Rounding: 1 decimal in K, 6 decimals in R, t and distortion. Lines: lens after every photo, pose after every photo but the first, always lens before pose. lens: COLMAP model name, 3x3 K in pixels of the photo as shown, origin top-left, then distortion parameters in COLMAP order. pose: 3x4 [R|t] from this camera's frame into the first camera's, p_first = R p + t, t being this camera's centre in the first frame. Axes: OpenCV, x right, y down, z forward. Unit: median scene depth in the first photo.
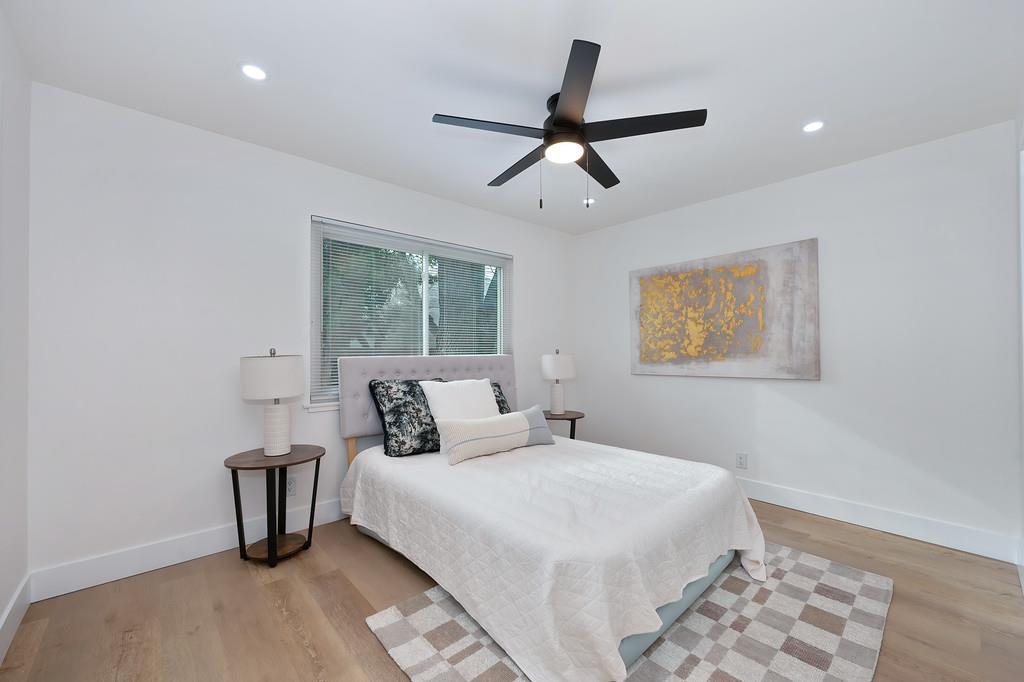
lens RADIAL K [[407.8, 0, 513.5], [0, 407.8, 340.2], [0, 0, 1]] dist [0.000094, -0.000138]
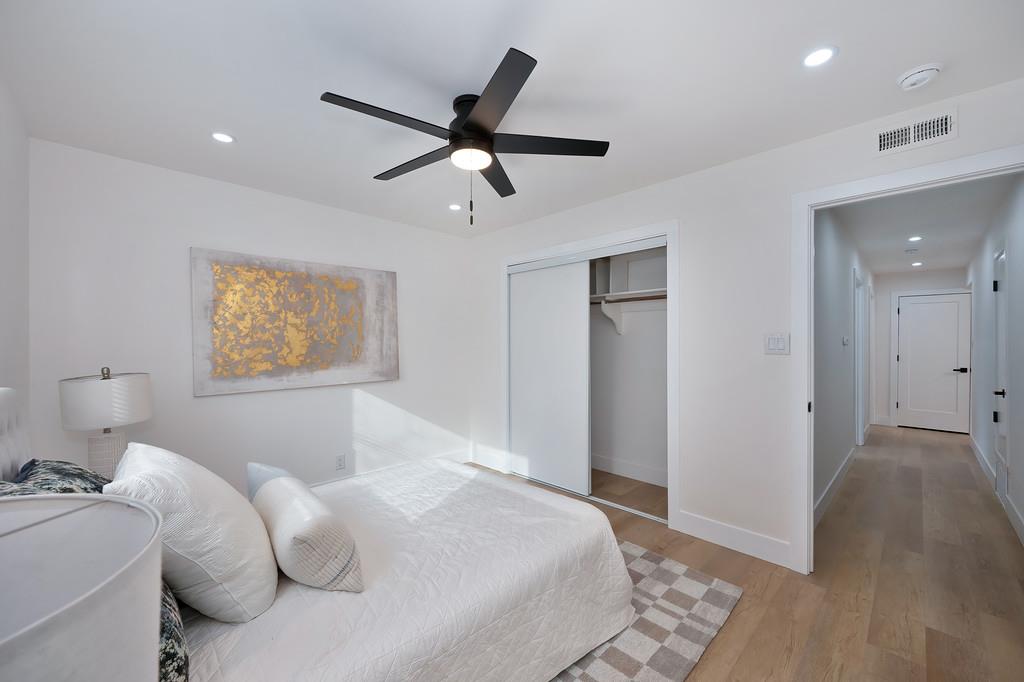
lens RADIAL K [[407.8, 0, 515.2], [0, 407.8, 343.5], [0, 0, 1]] dist [0.000094, -0.000138]
pose [[-0.058253, 0.003233, 0.998297, -0.494522], [-0.021677, 0.999755, -0.004503, -0.017989], [-0.998067, -0.021902, -0.058168, 0.567107]]
